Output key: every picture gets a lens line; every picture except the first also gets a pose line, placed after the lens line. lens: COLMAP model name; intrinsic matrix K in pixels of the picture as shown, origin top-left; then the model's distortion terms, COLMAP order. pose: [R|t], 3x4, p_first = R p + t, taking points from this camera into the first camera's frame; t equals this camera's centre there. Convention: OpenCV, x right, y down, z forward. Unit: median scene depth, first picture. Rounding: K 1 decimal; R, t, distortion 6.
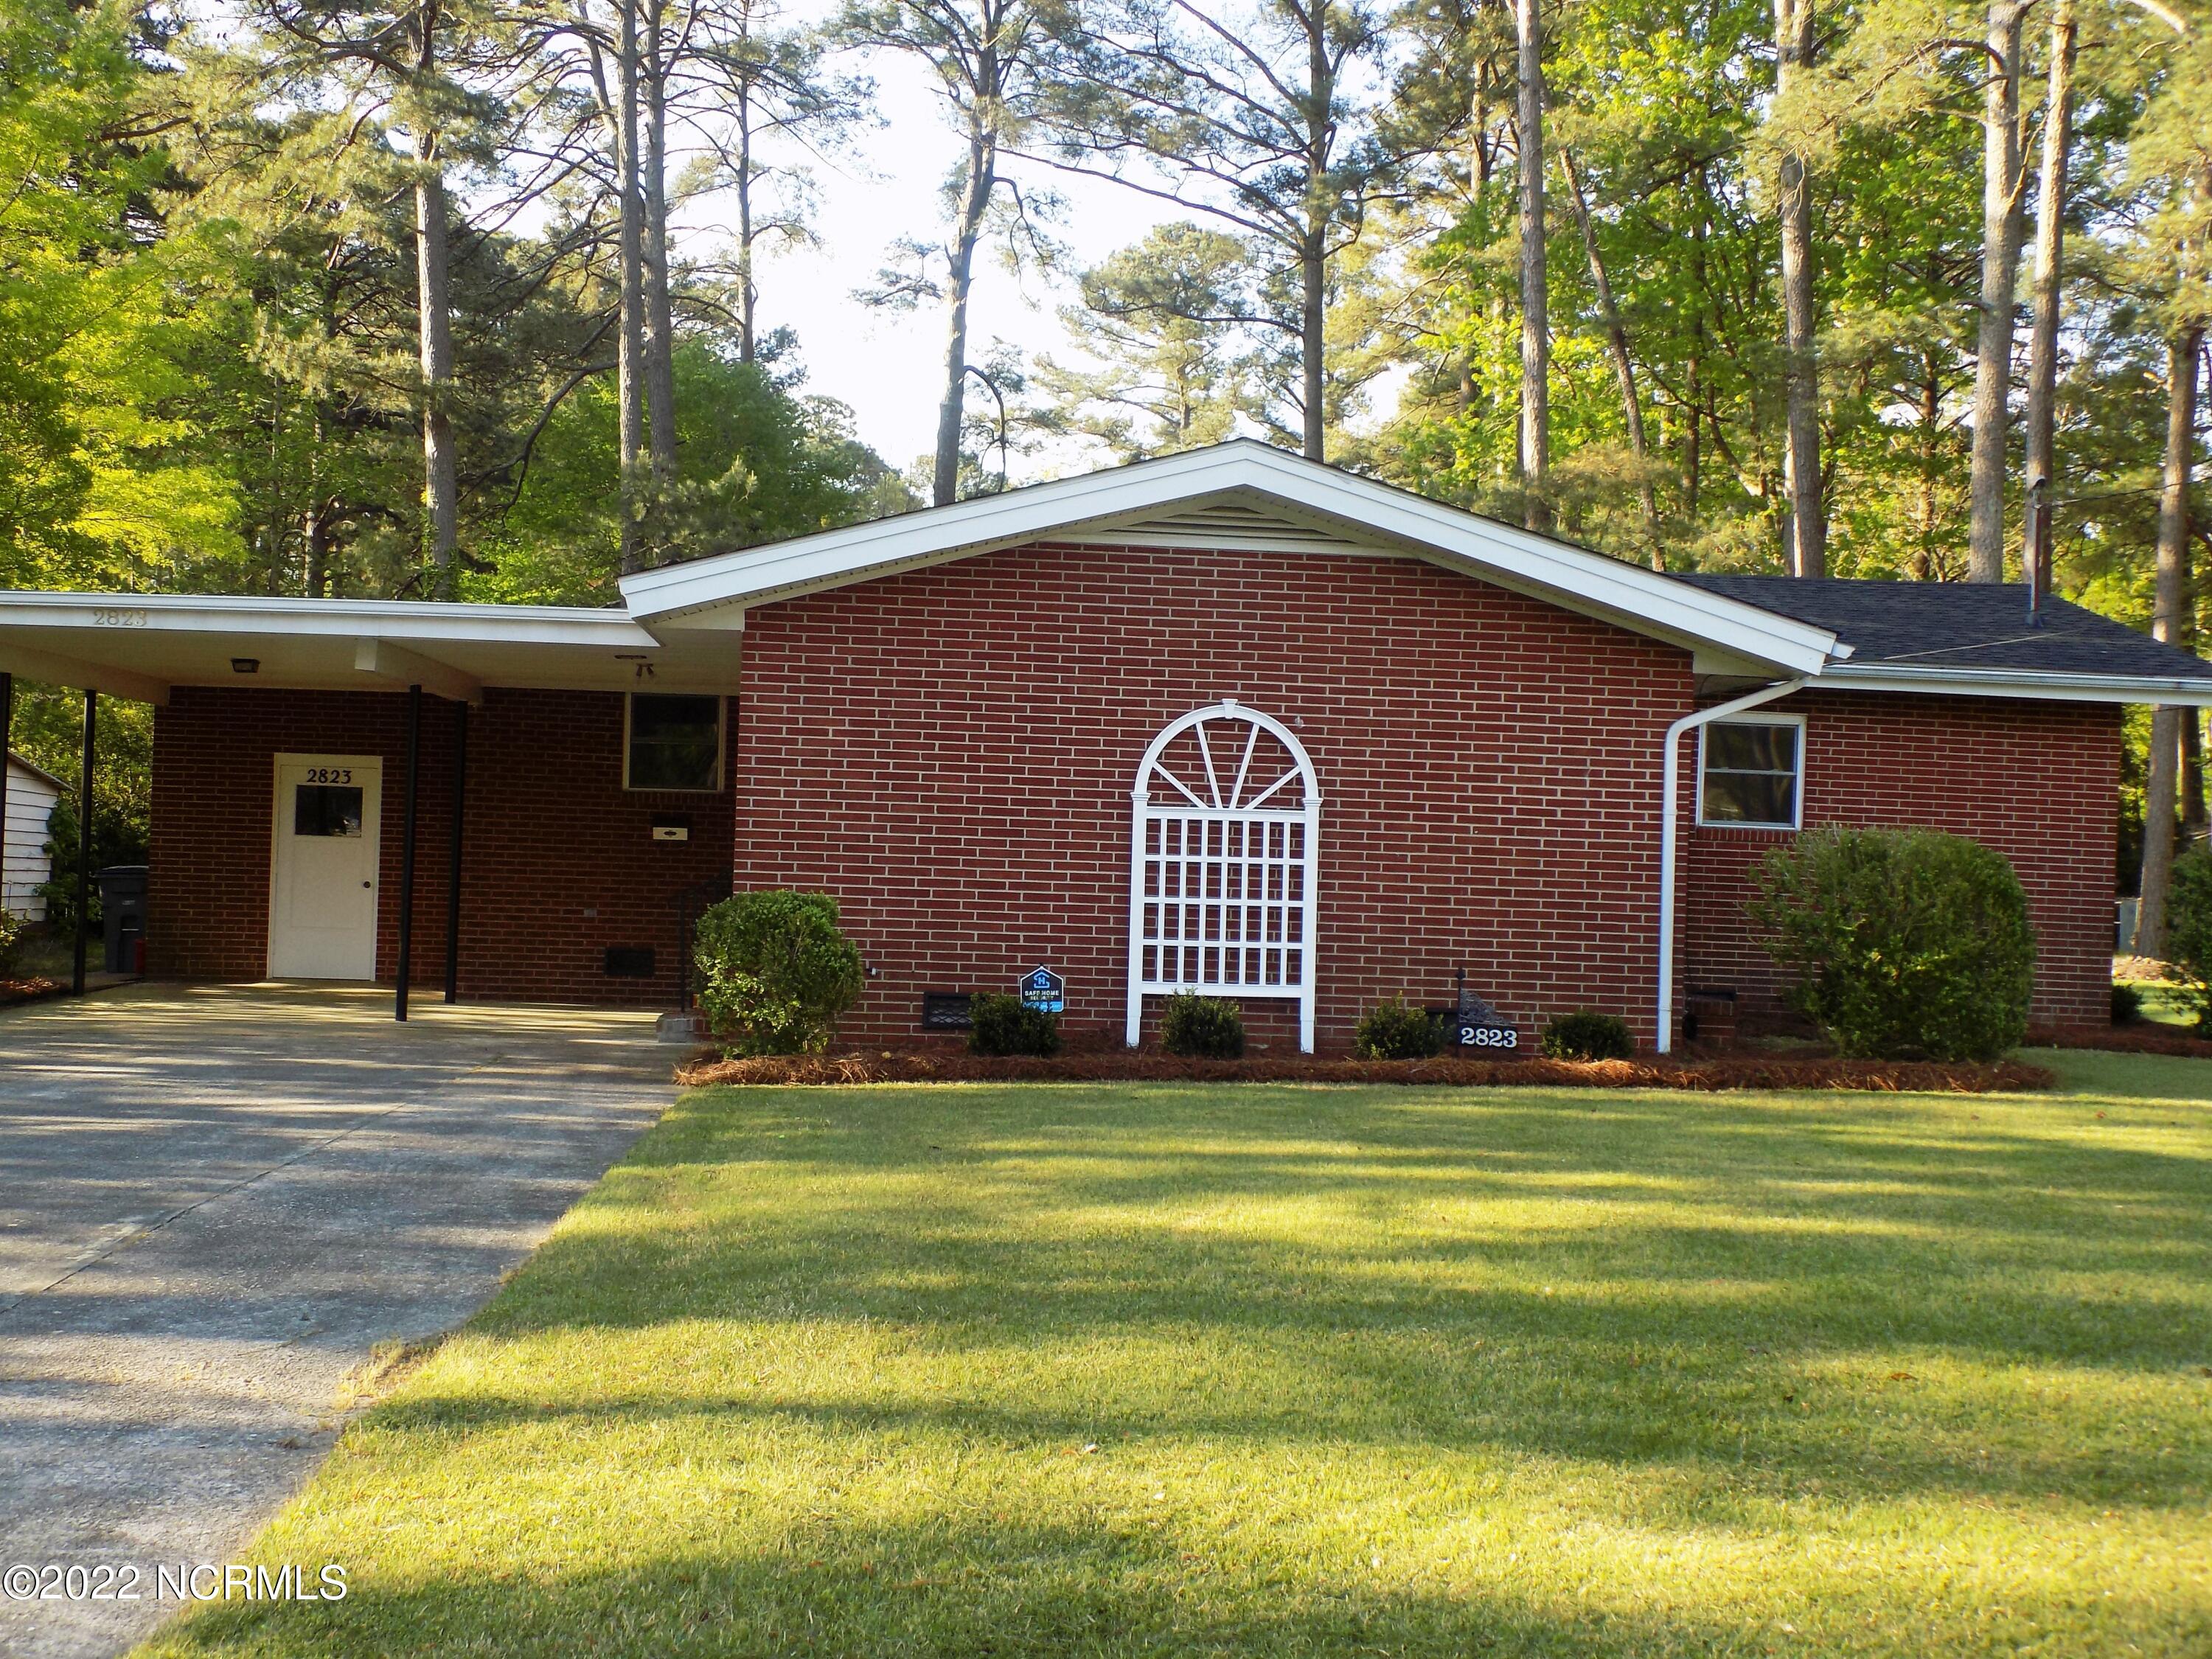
lens RADIAL K [[2595.3, 0, 1119.2], [0, 2595.3, 822.1], [0, 0, 1]] dist [0.003335, 0.000000]
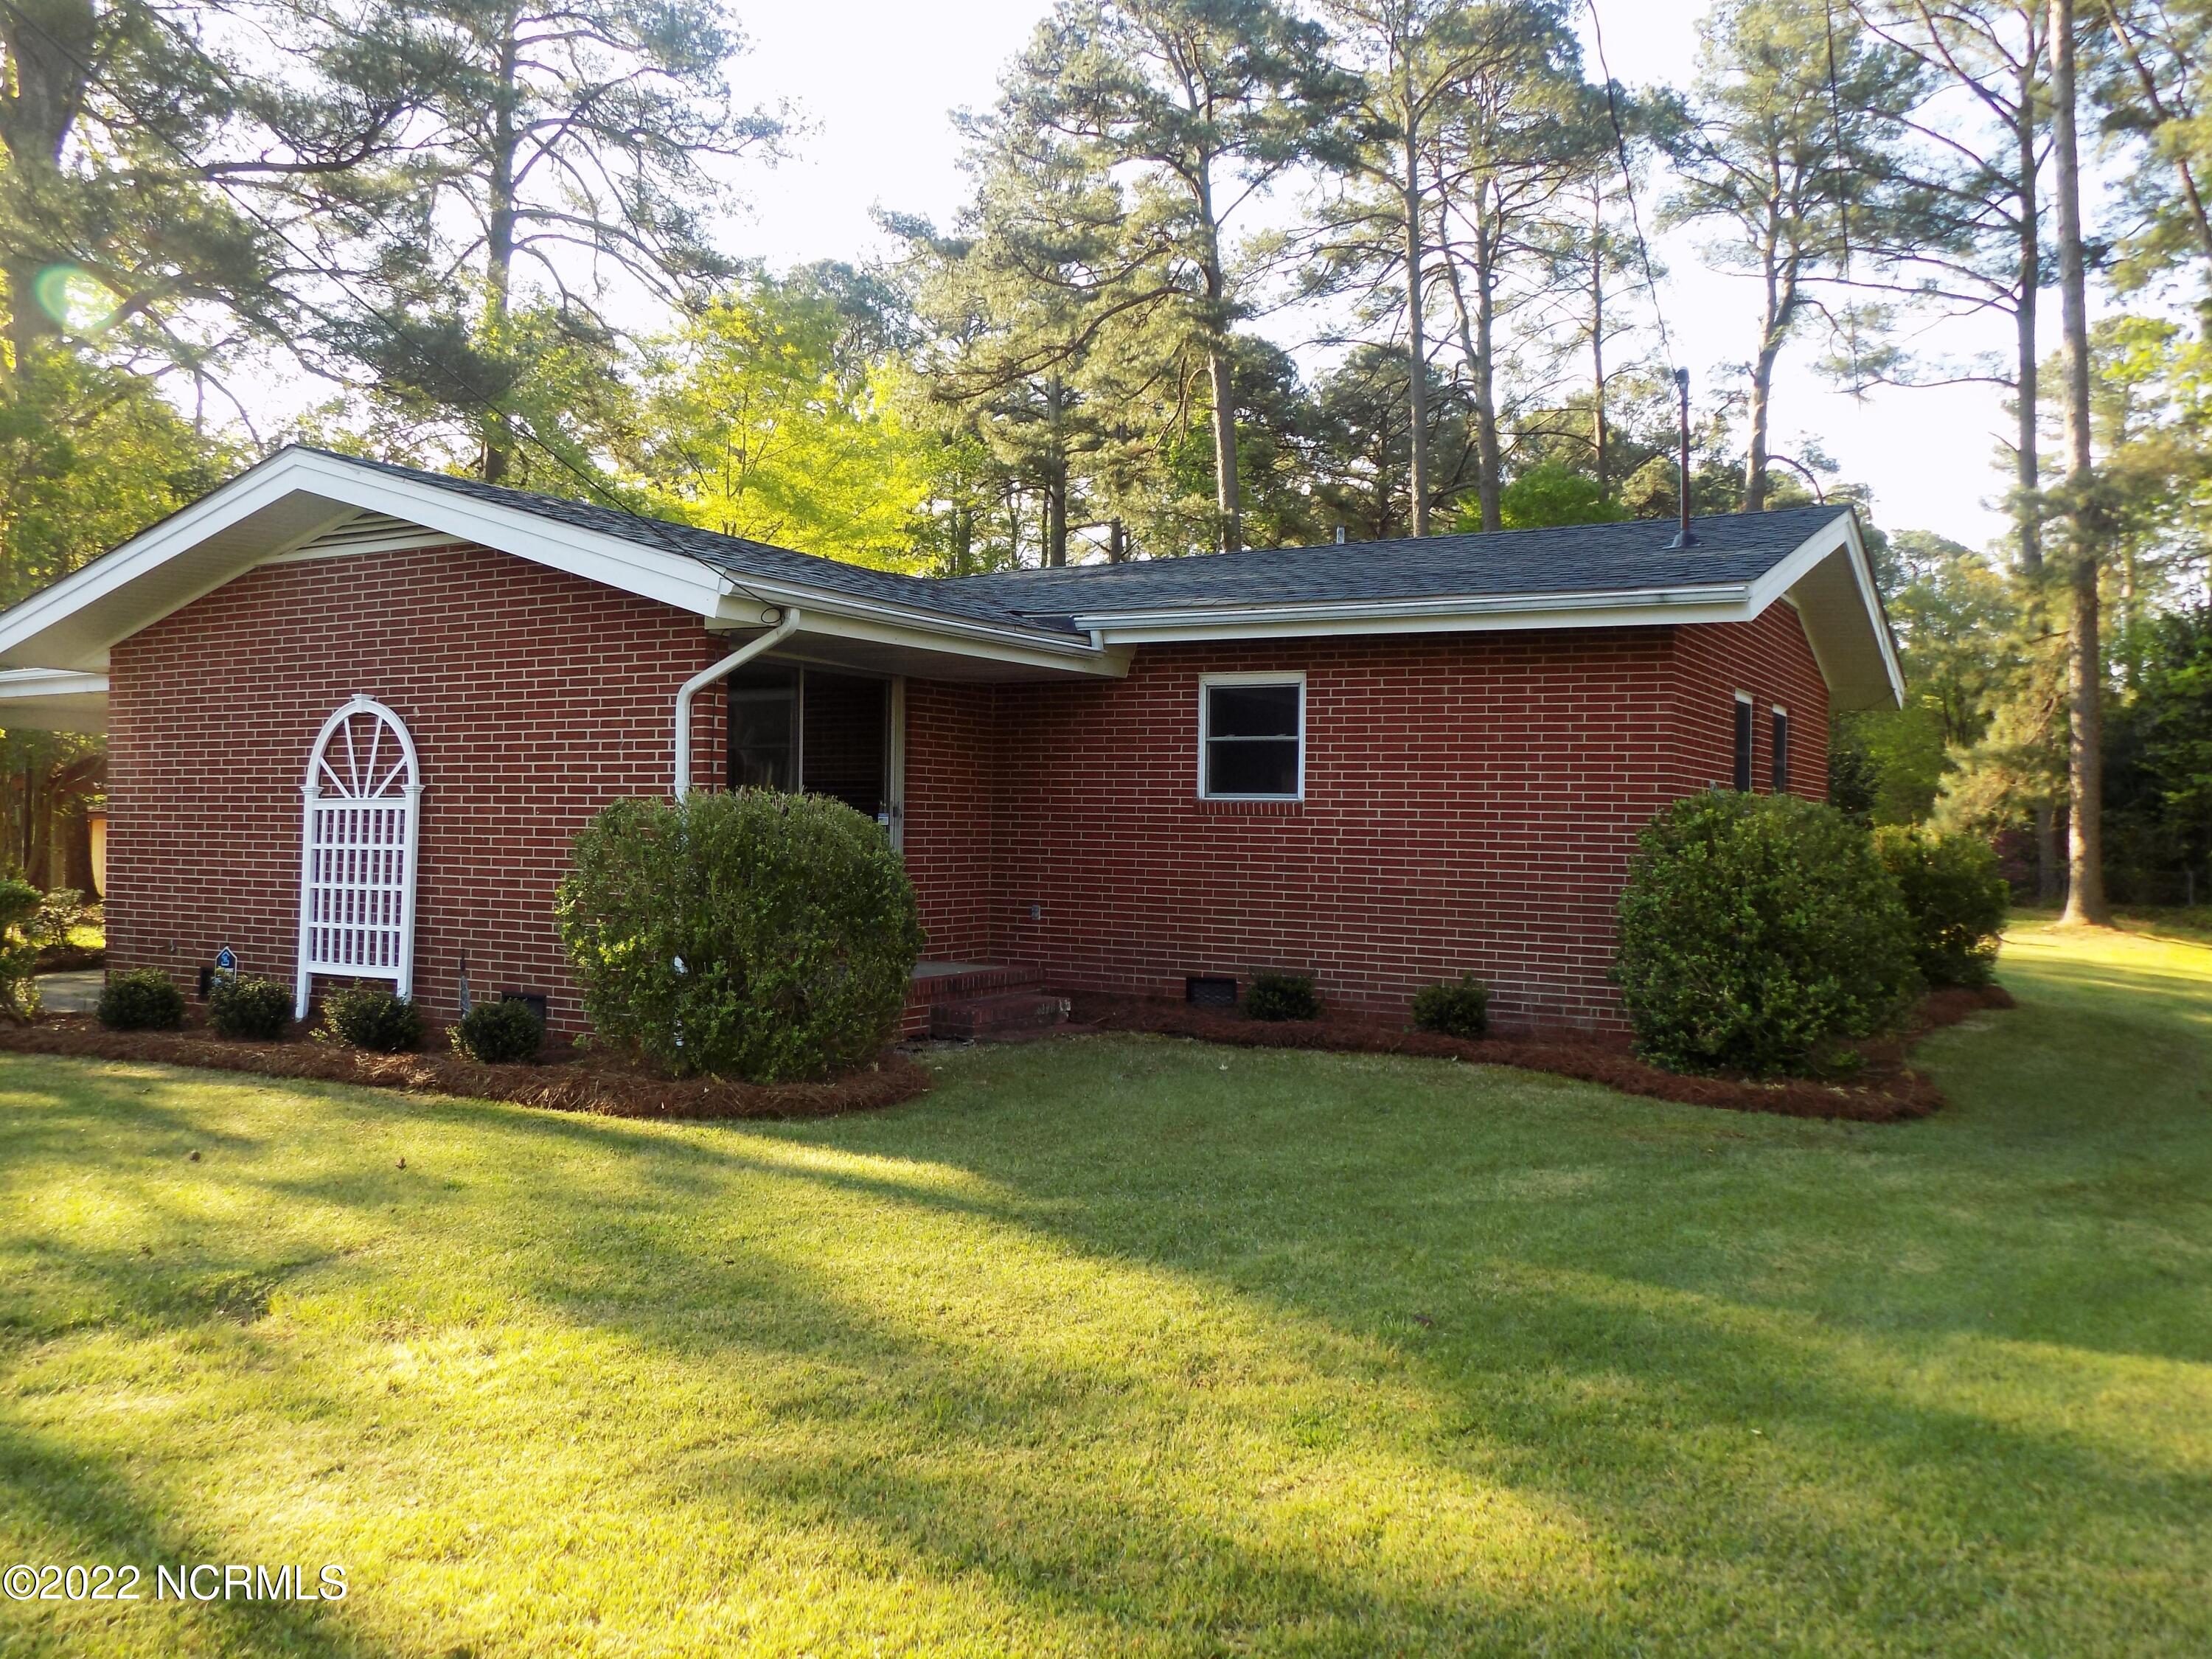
lens RADIAL K [[1762.5, 0, 1108.1], [0, 1762.5, 842.7], [0, 0, 1]] dist [-0.040224, -0.000226]
pose [[0.820912, -0.021648, -0.570645, 0.691173], [0.023587, 0.999714, -0.003993, 0.022798], [0.570568, -0.010182, 0.821187, 0.583523]]
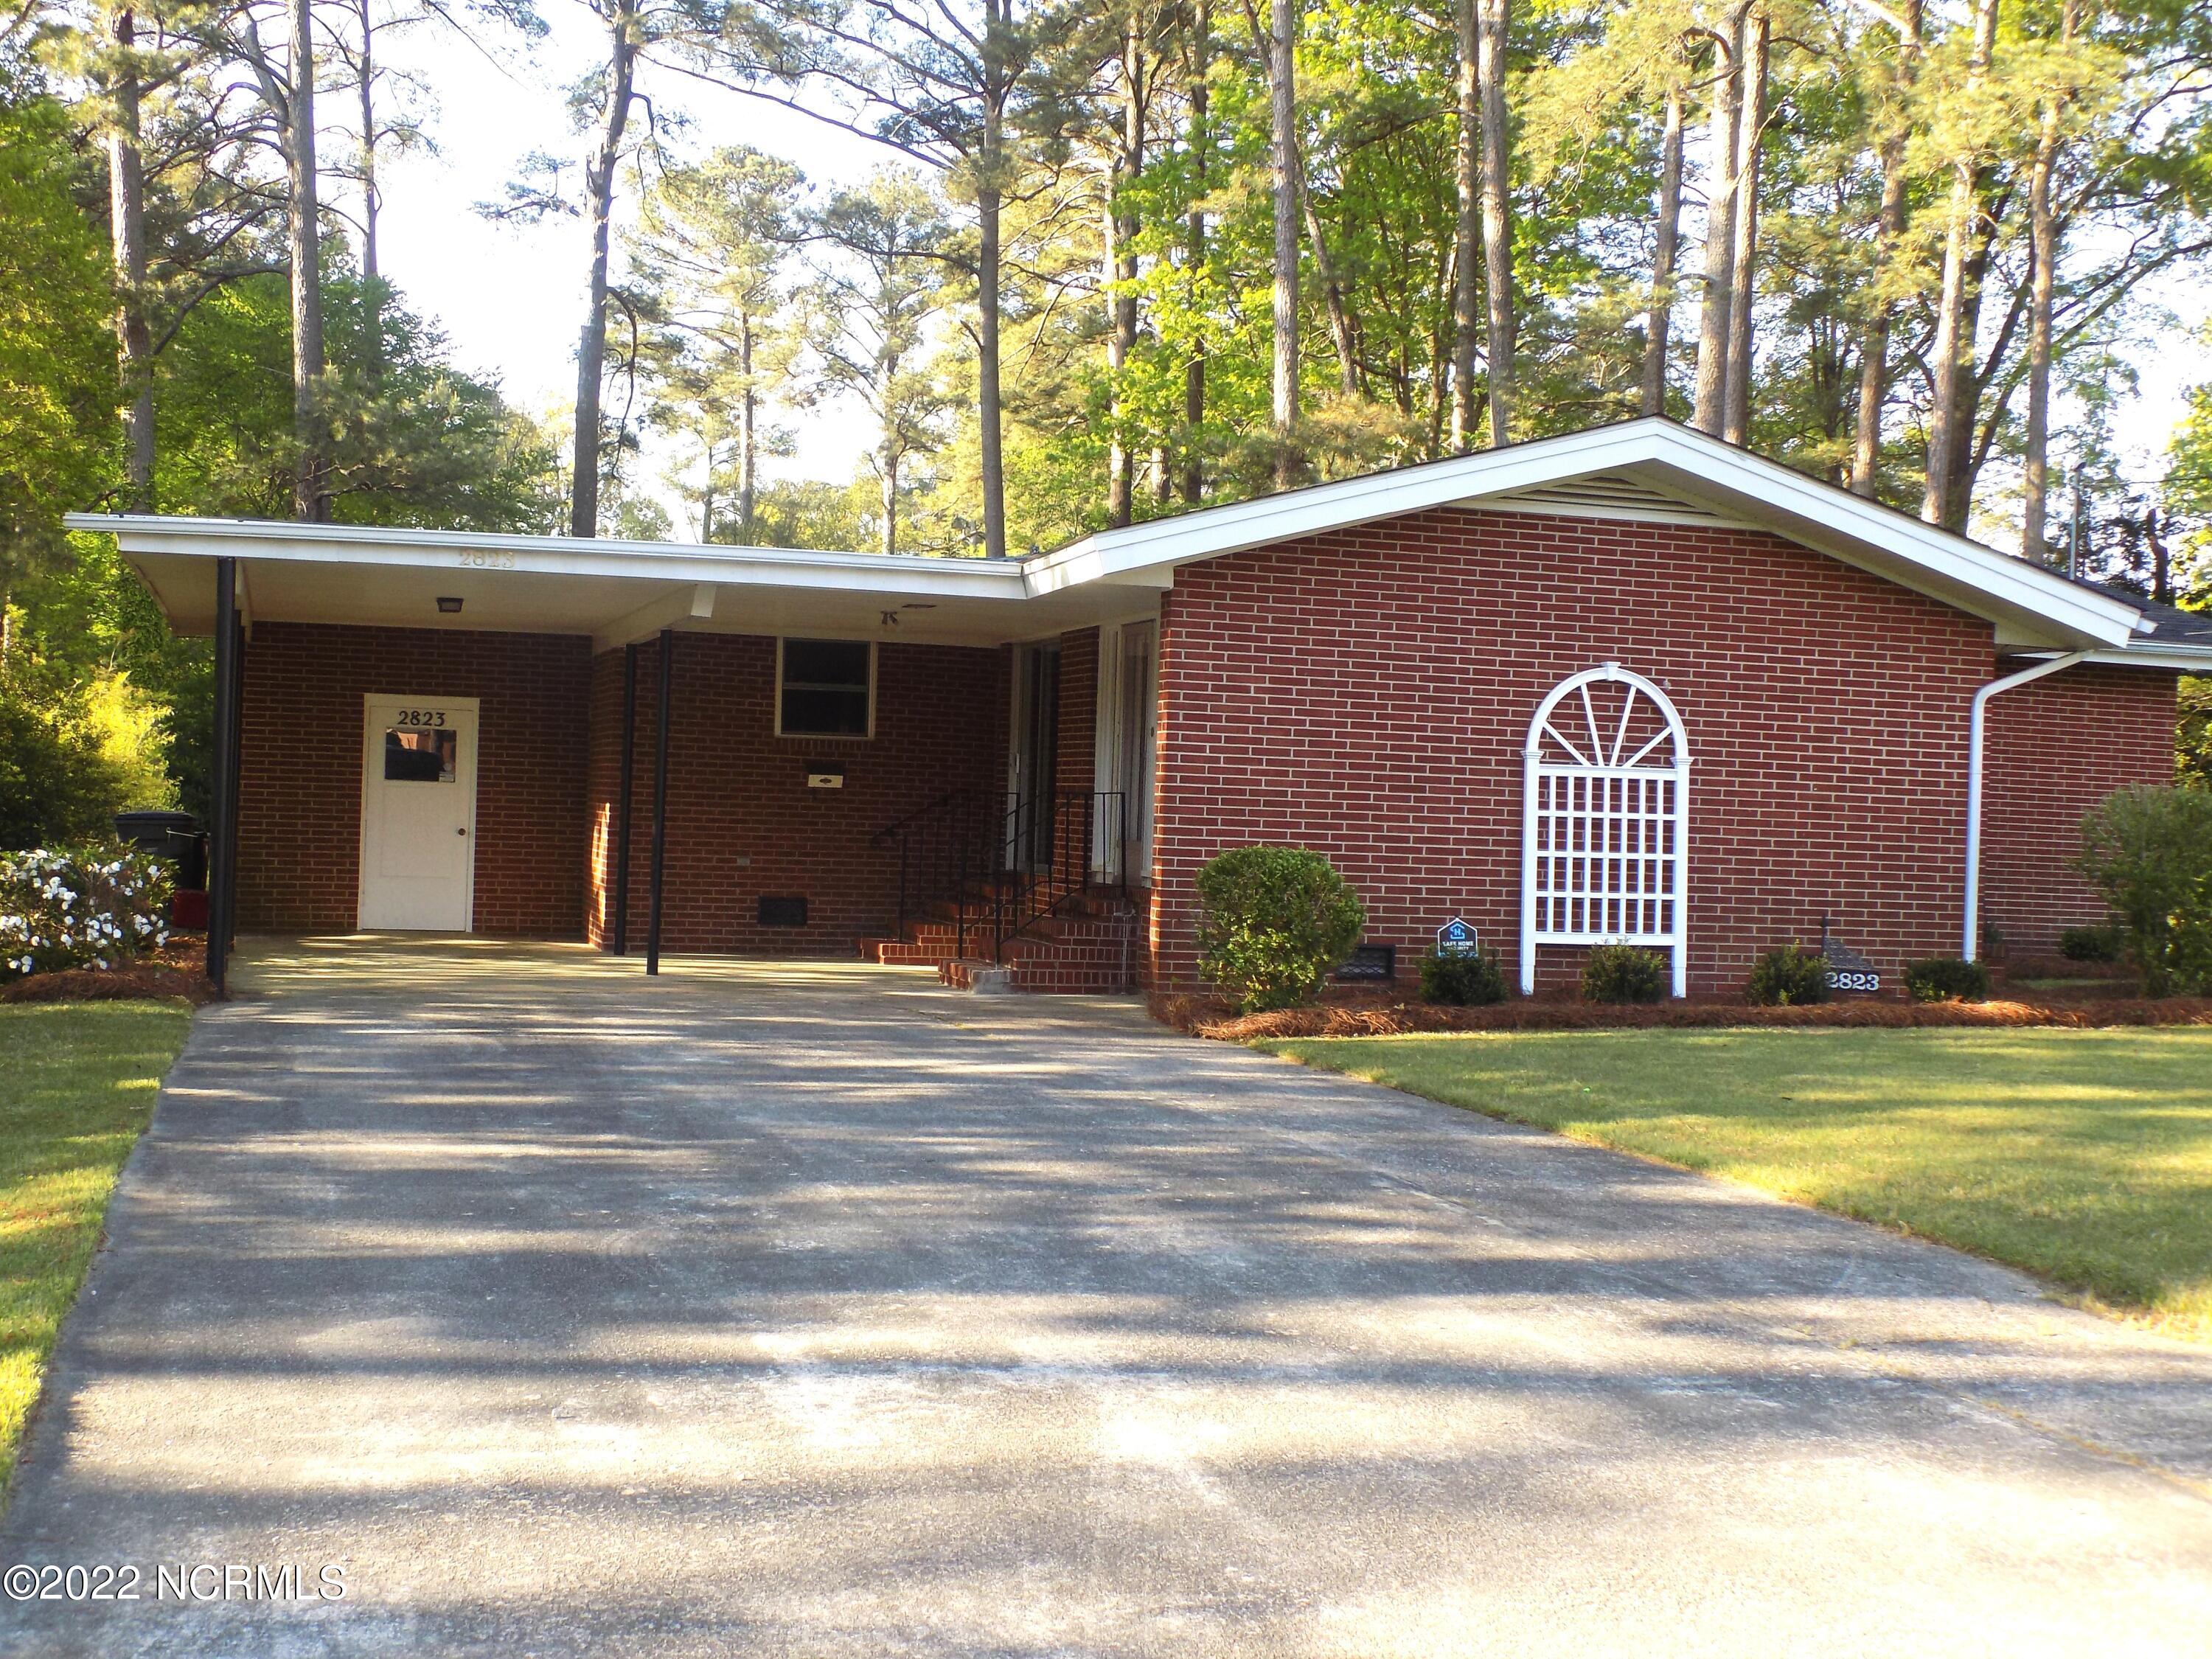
lens RADIAL K [[2595.3, 0, 1105.4], [0, 2595.3, 834.4], [0, 0, 1]] dist [0.003335, 0.000000]
pose [[0.976873, -0.000211, 0.213821, -0.378574], [-0.006505, 0.999507, 0.030704, -0.008555], [-0.213722, -0.031385, 0.976390, 0.017064]]
